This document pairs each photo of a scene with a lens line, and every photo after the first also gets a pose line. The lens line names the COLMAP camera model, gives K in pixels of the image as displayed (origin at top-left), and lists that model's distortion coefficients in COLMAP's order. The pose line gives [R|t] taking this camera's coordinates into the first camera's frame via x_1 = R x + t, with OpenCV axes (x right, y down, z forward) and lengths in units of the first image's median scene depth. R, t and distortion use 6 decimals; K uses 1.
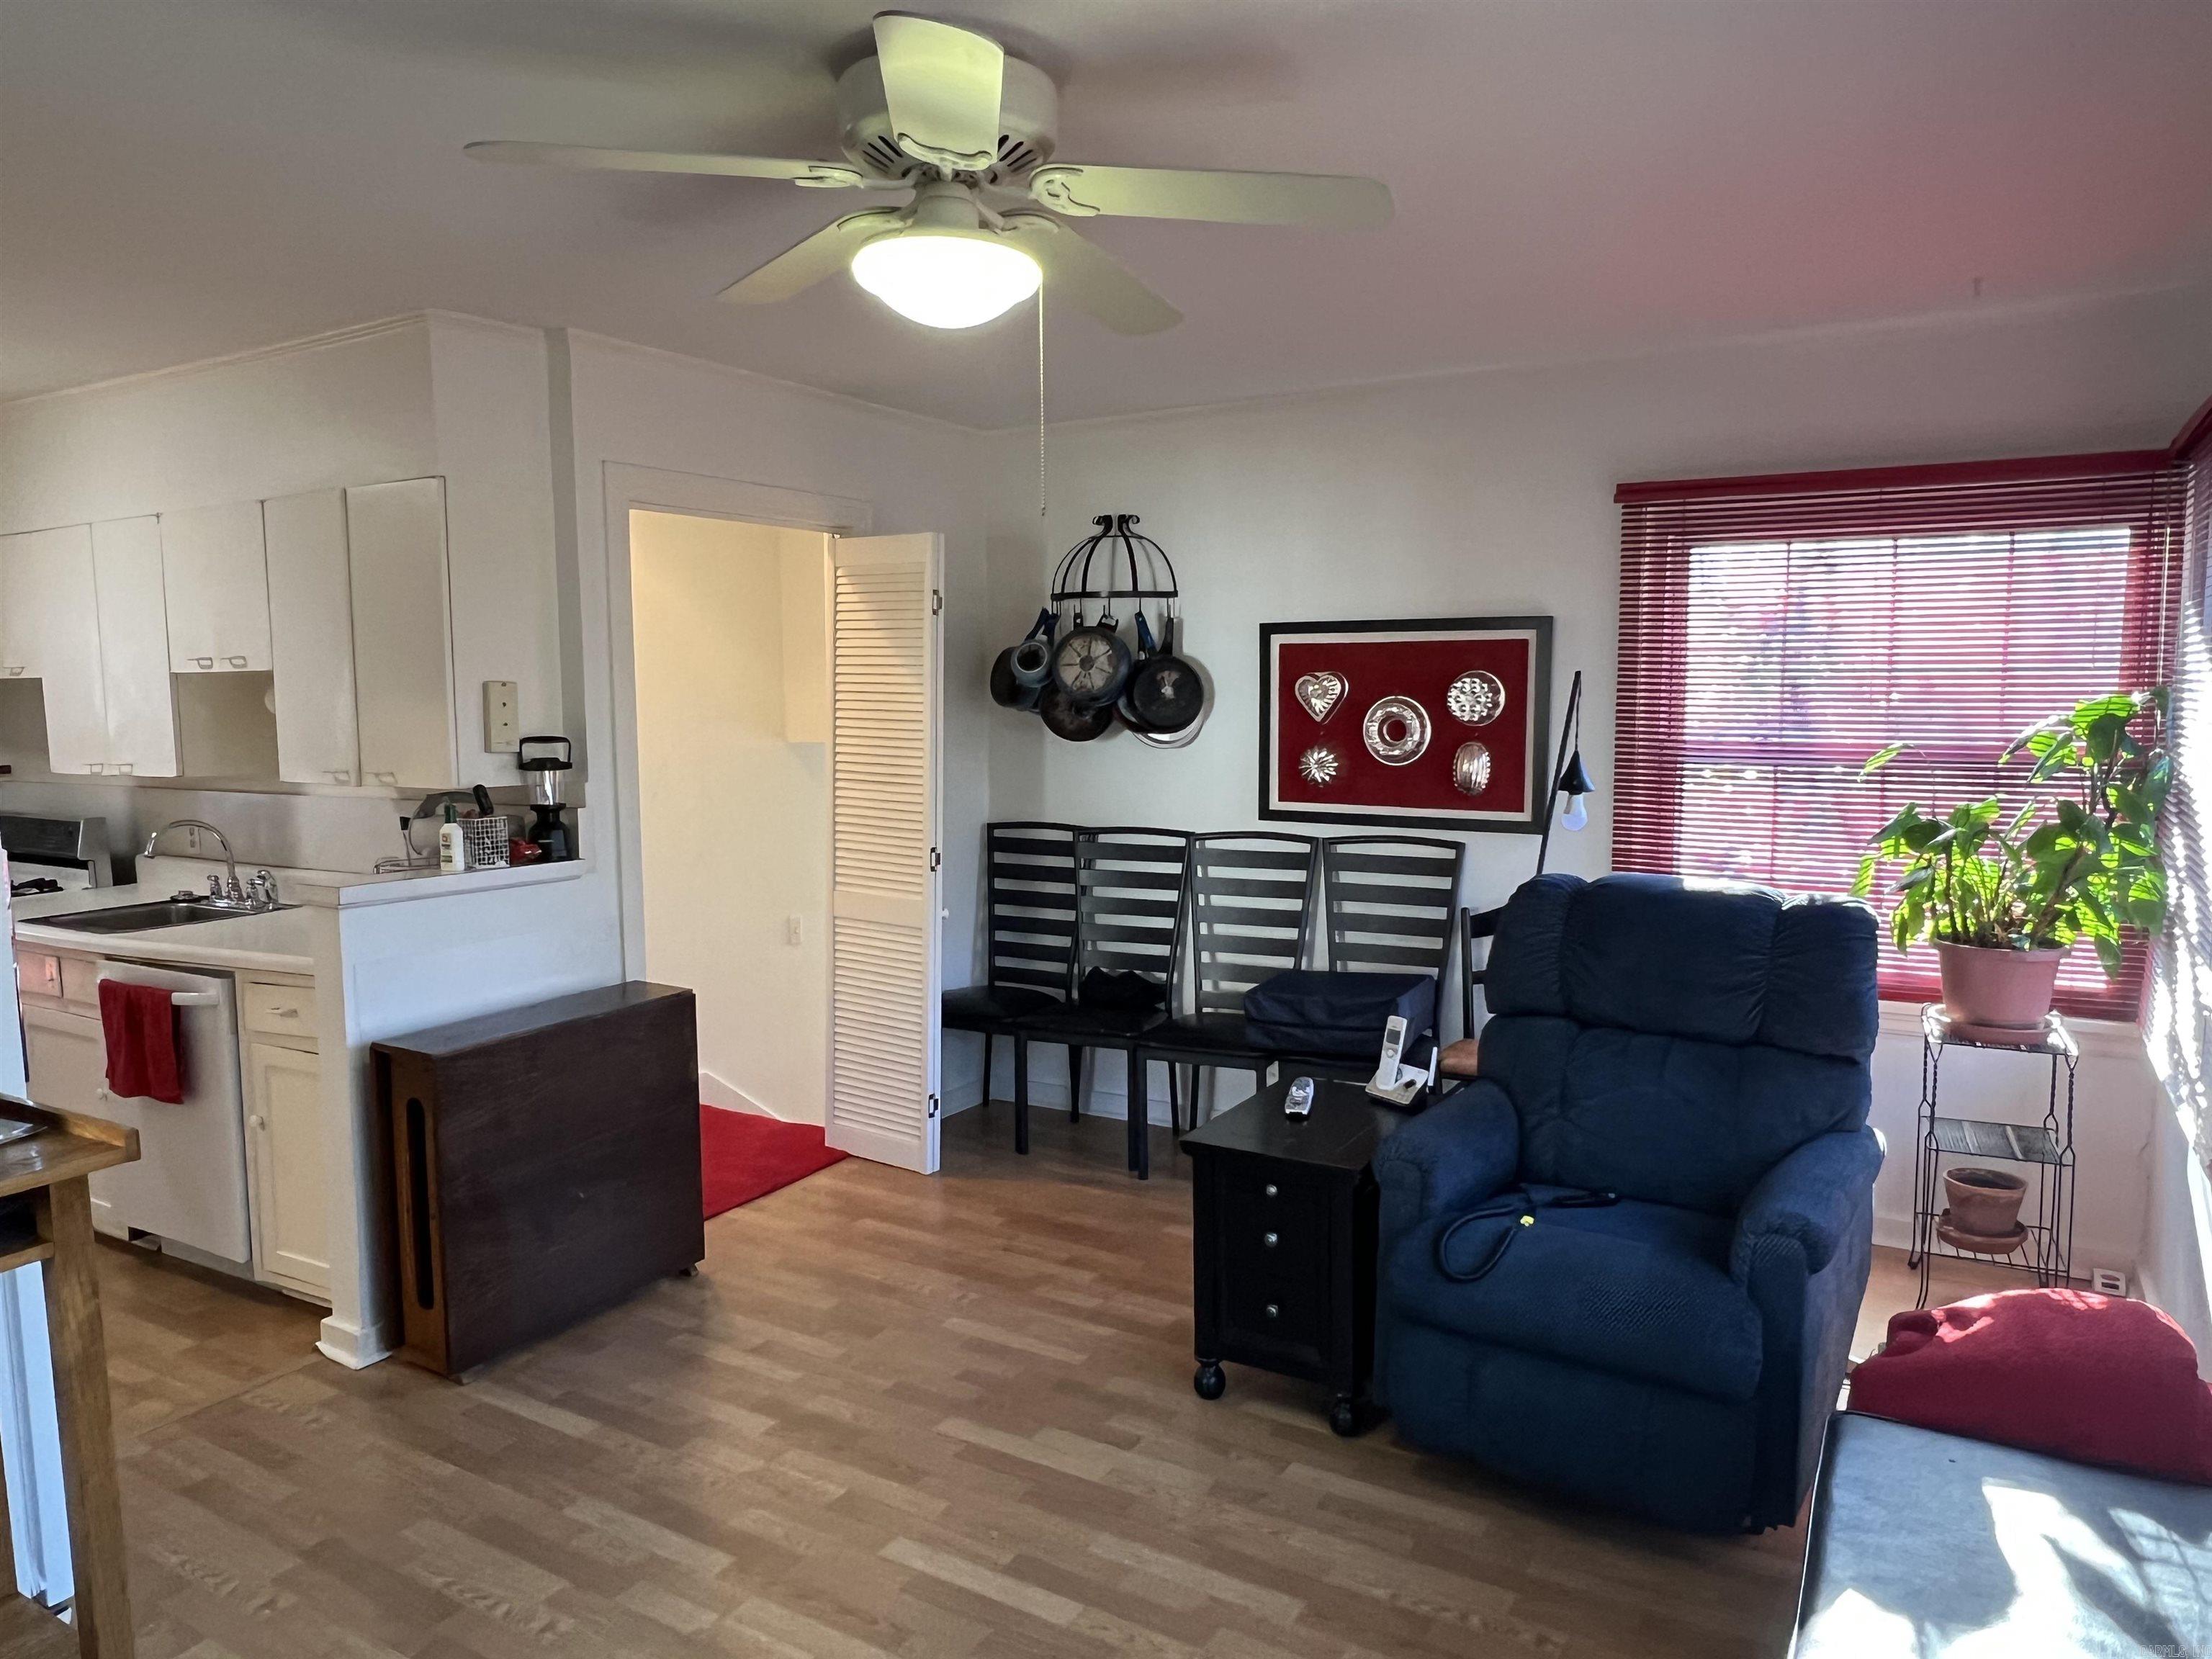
lens RADIAL K [[1426.8, 0, 1106.0], [0, 1426.8, 829.5], [0, 0, 1]] dist [-0.006296, -0.001478]
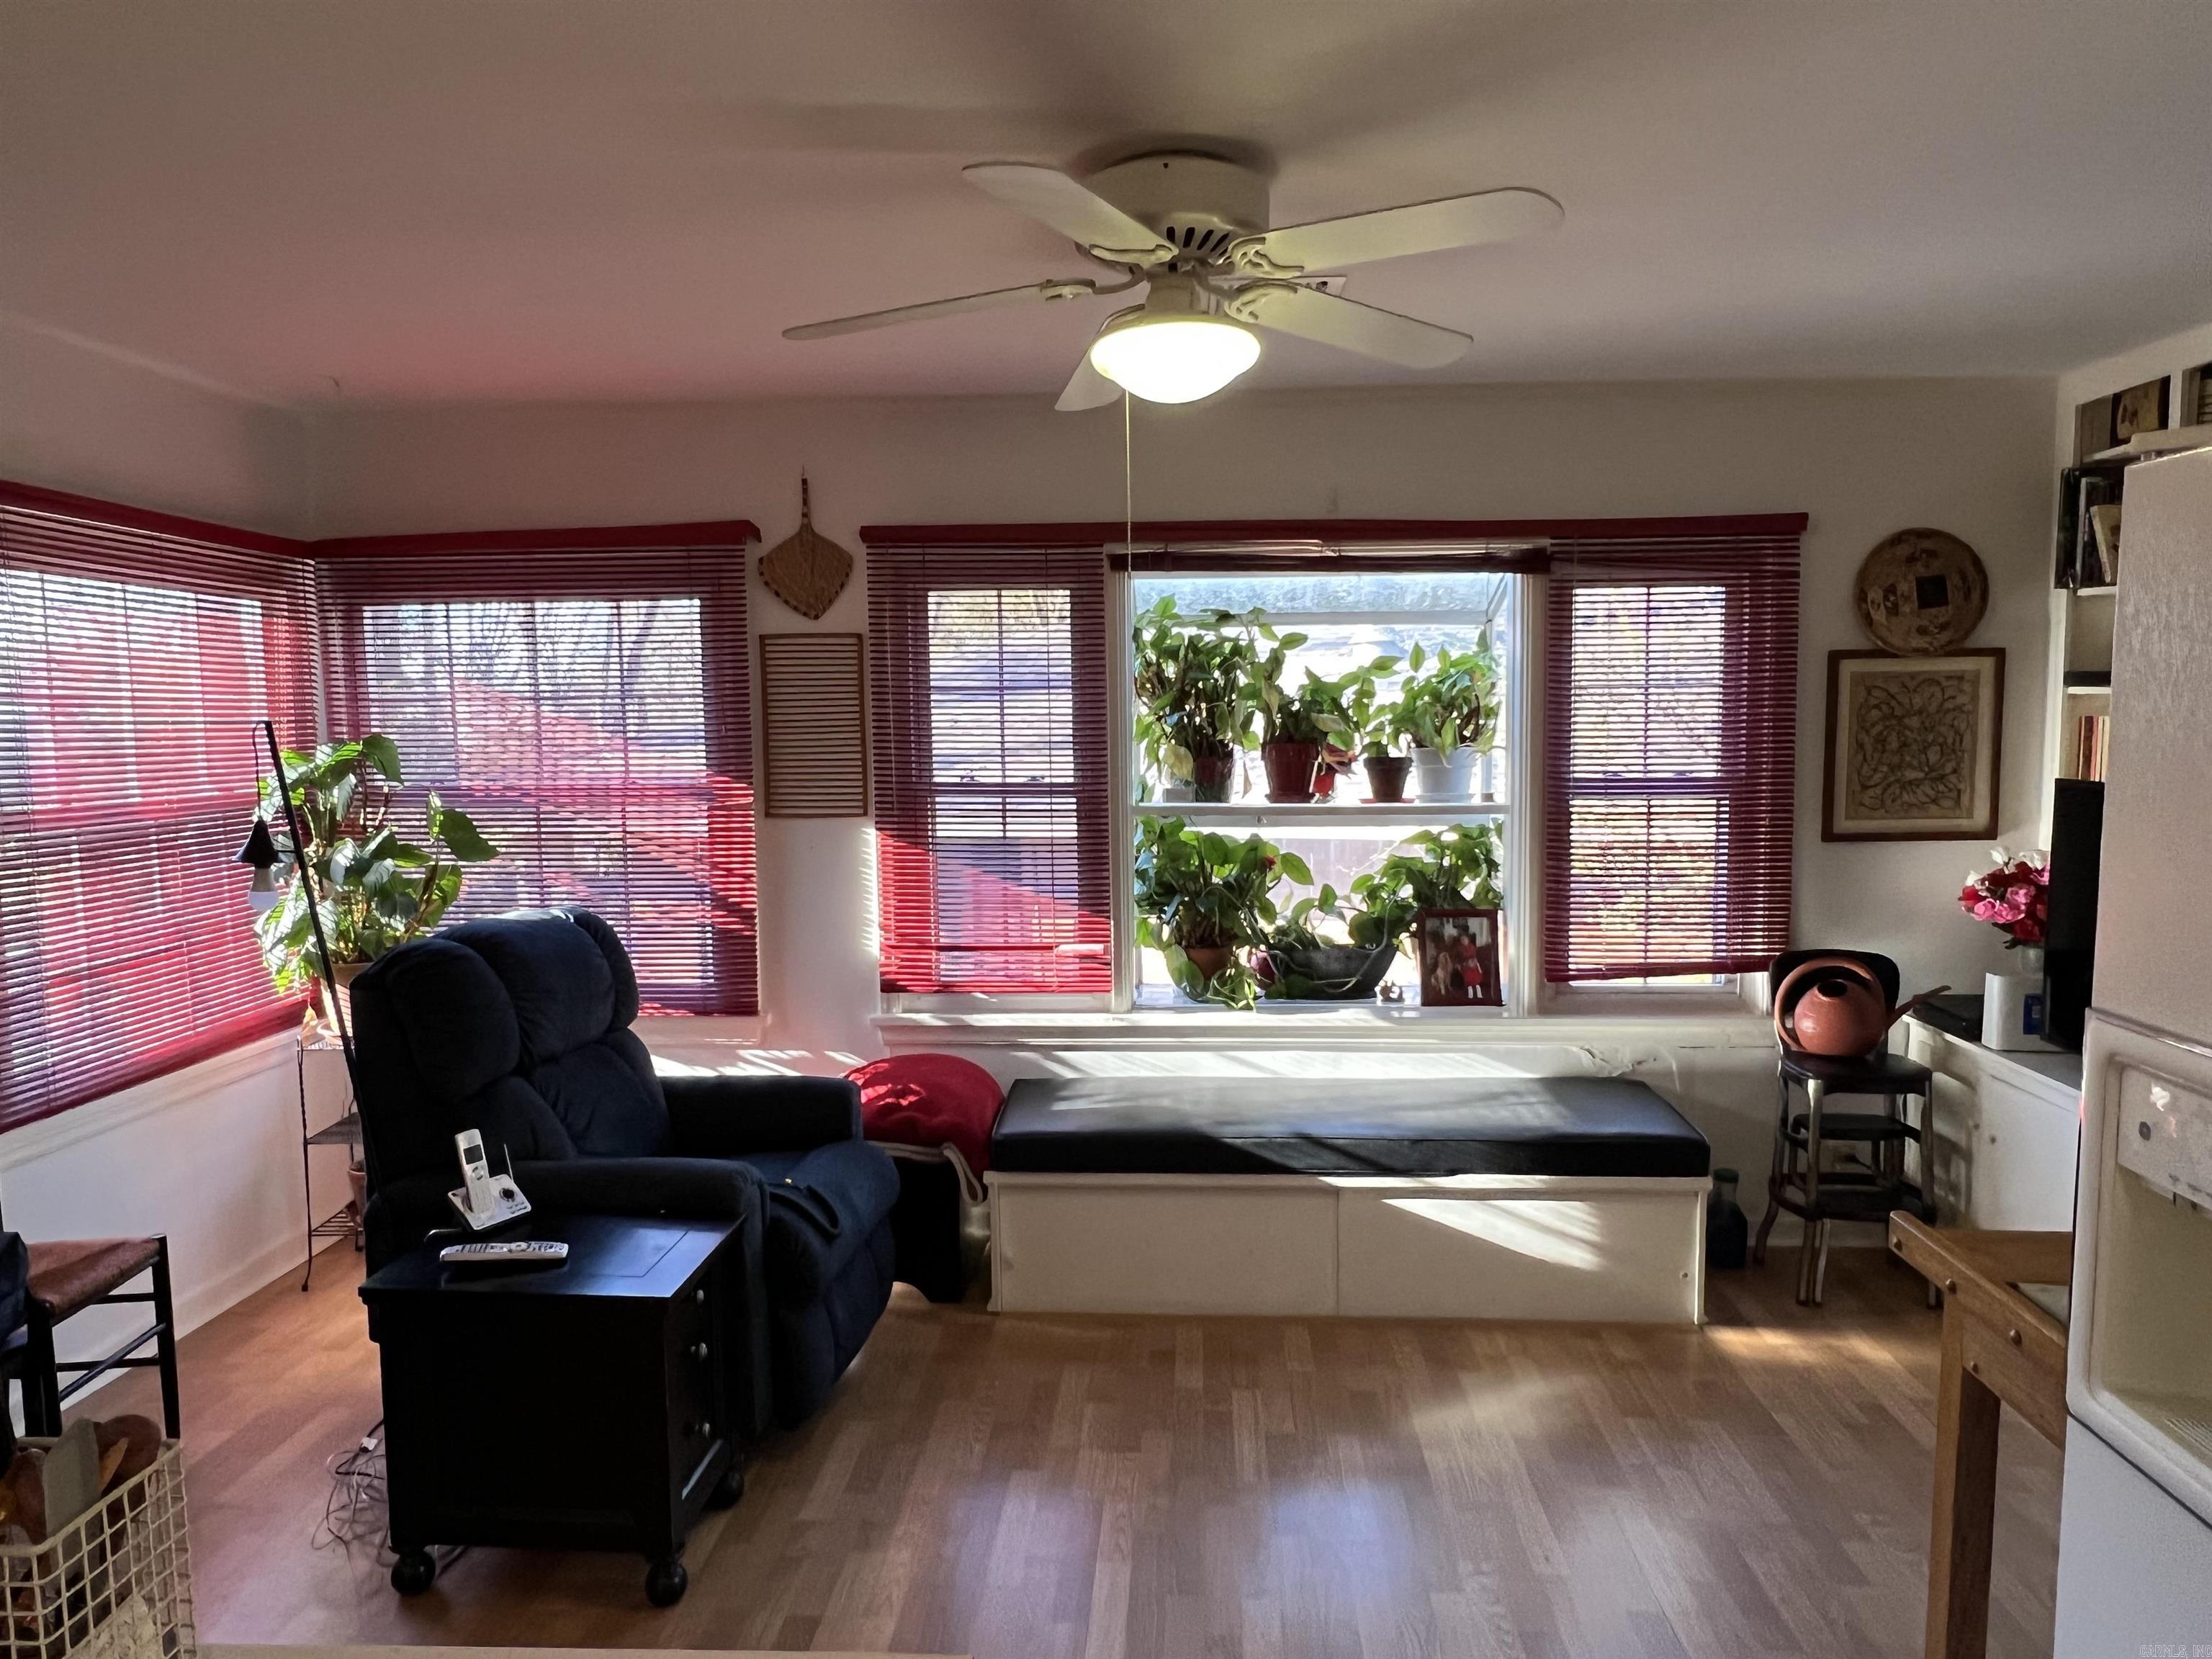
lens RADIAL K [[1447.8, 0, 1106.5], [0, 1447.8, 844.9], [0, 0, 1]] dist [-0.000455, -0.000930]
pose [[-0.451918, -0.070341, 0.889282, -0.559697], [0.104616, 0.985828, 0.131141, -0.084084], [-0.885904, 0.152298, -0.438155, 0.804074]]
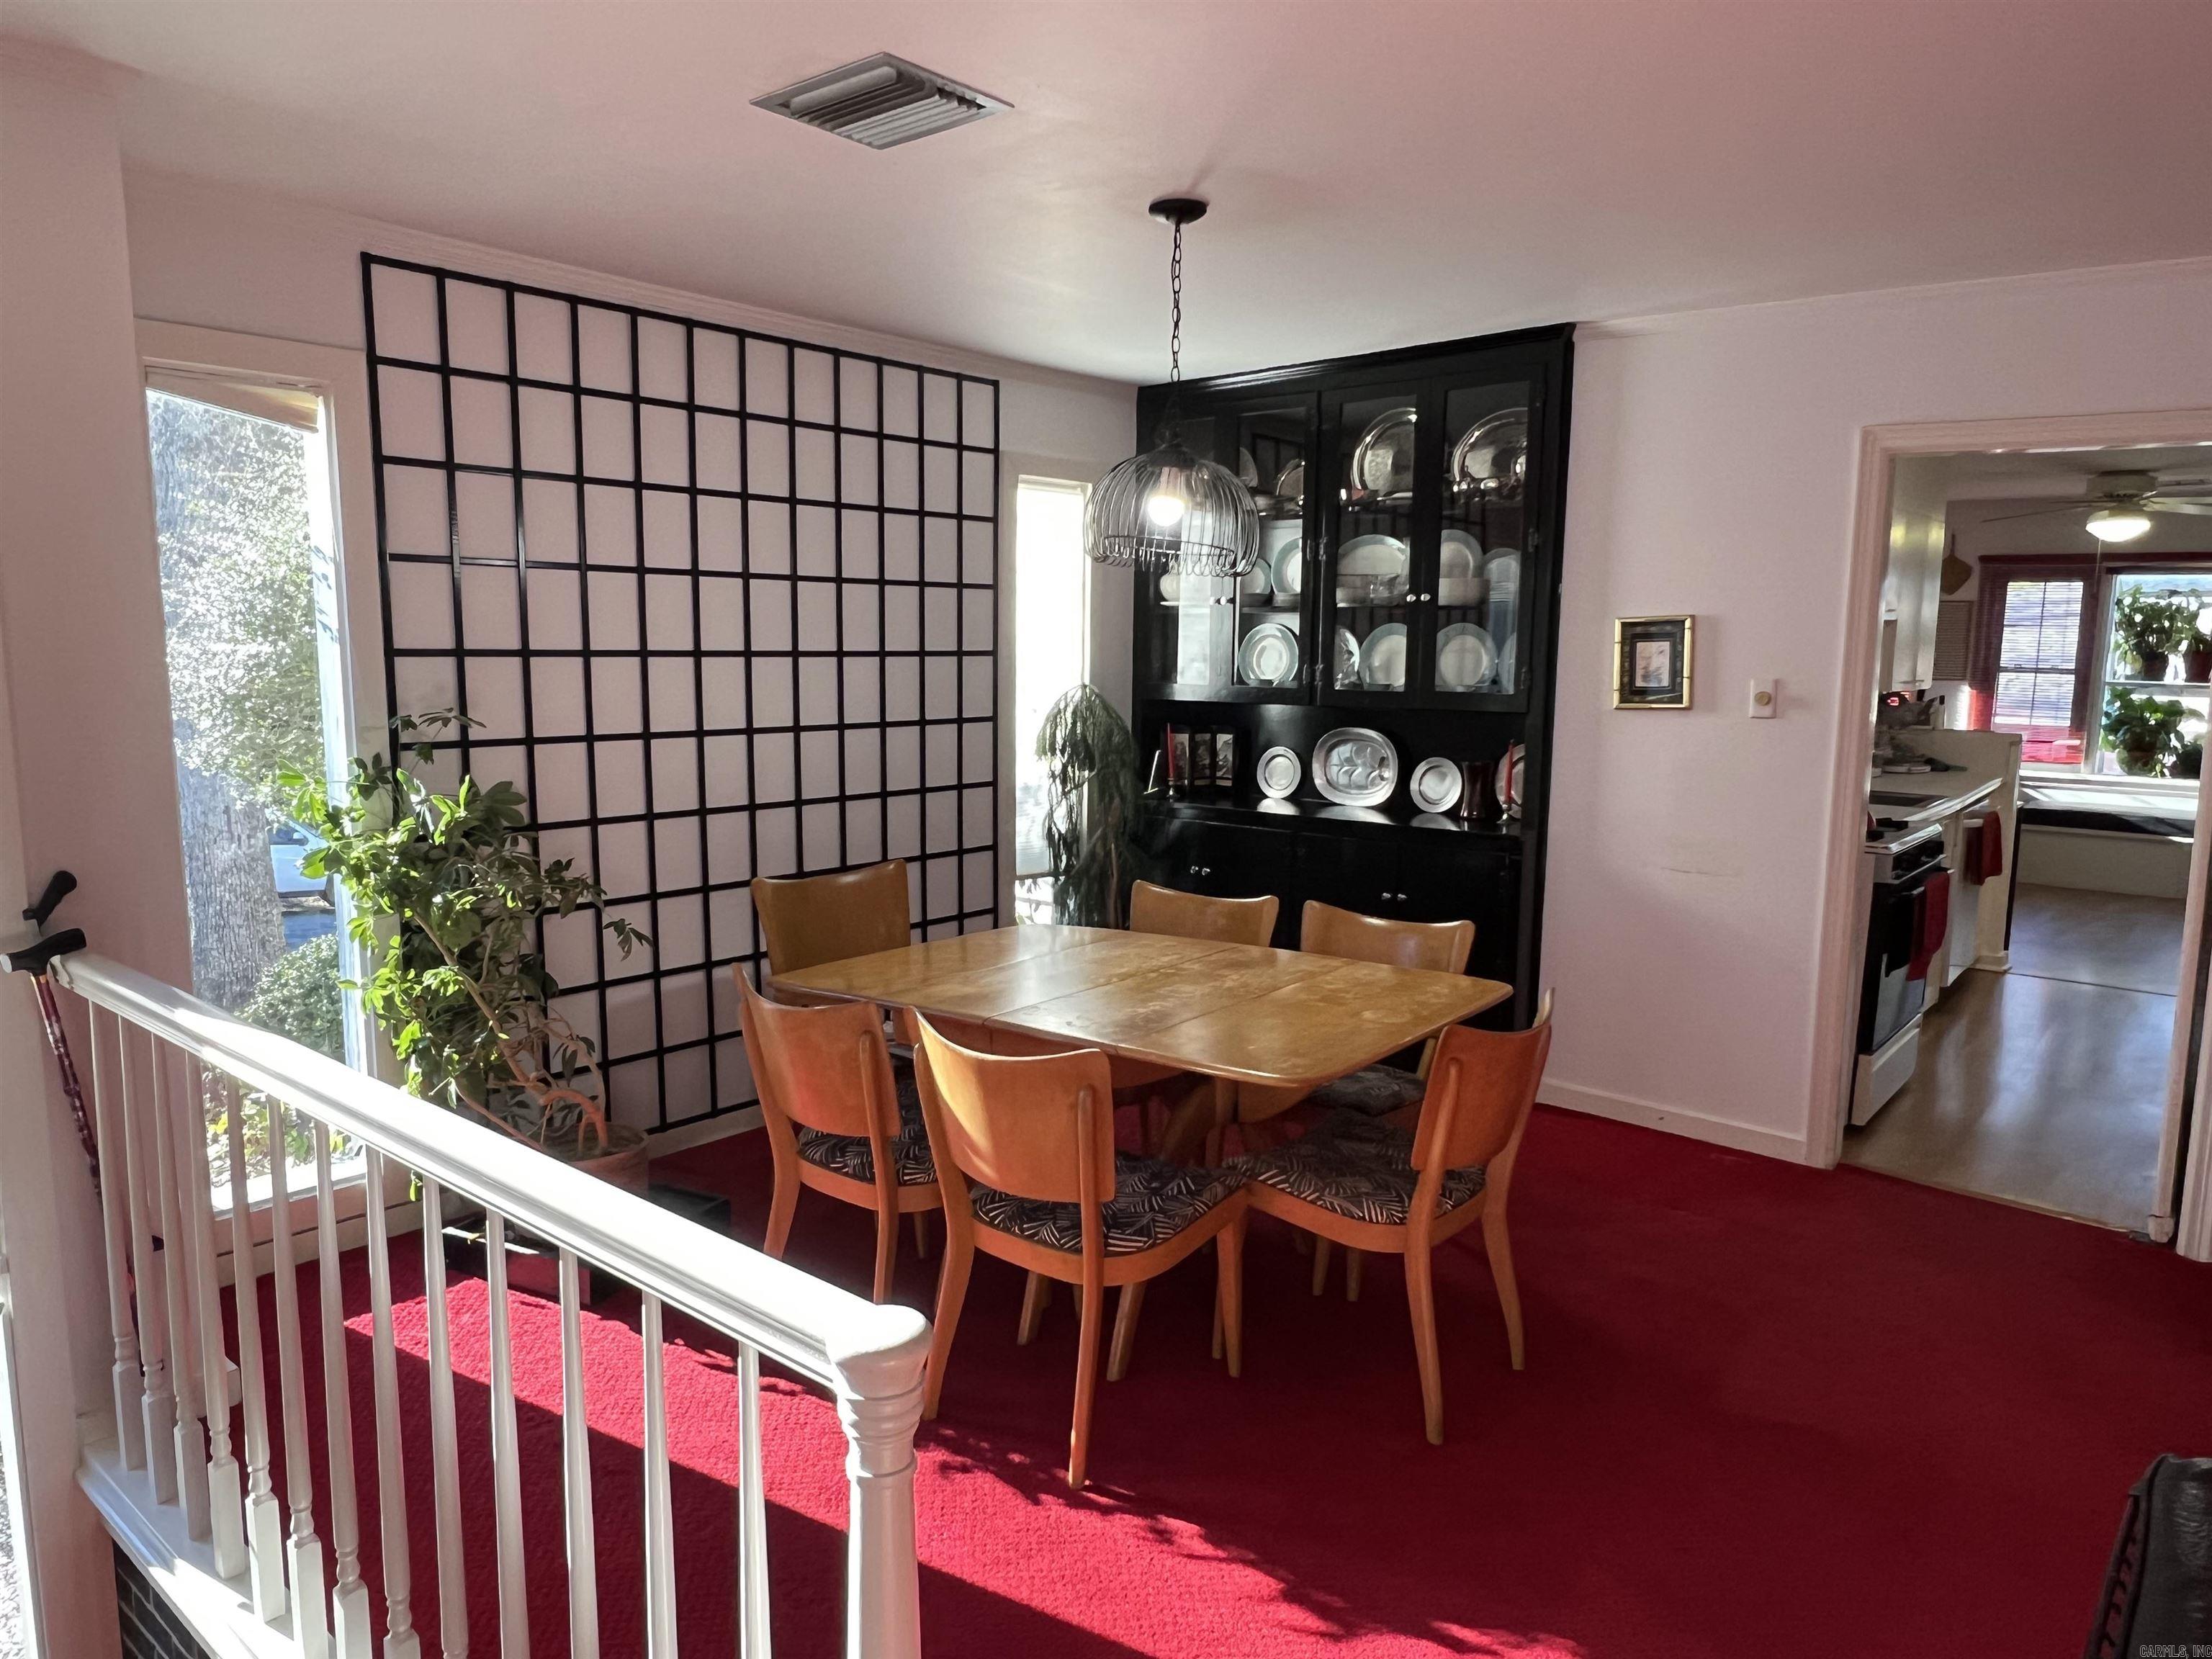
lens RADIAL K [[1447.8, 0, 1106.5], [0, 1447.8, 844.9], [0, 0, 1]] dist [-0.000455, -0.000930]
pose [[0.167675, -0.136160, 0.976394, -2.146417], [0.084614, 0.988749, 0.123353, -0.131587], [-0.982204, 0.061933, 0.177309, 1.475725]]
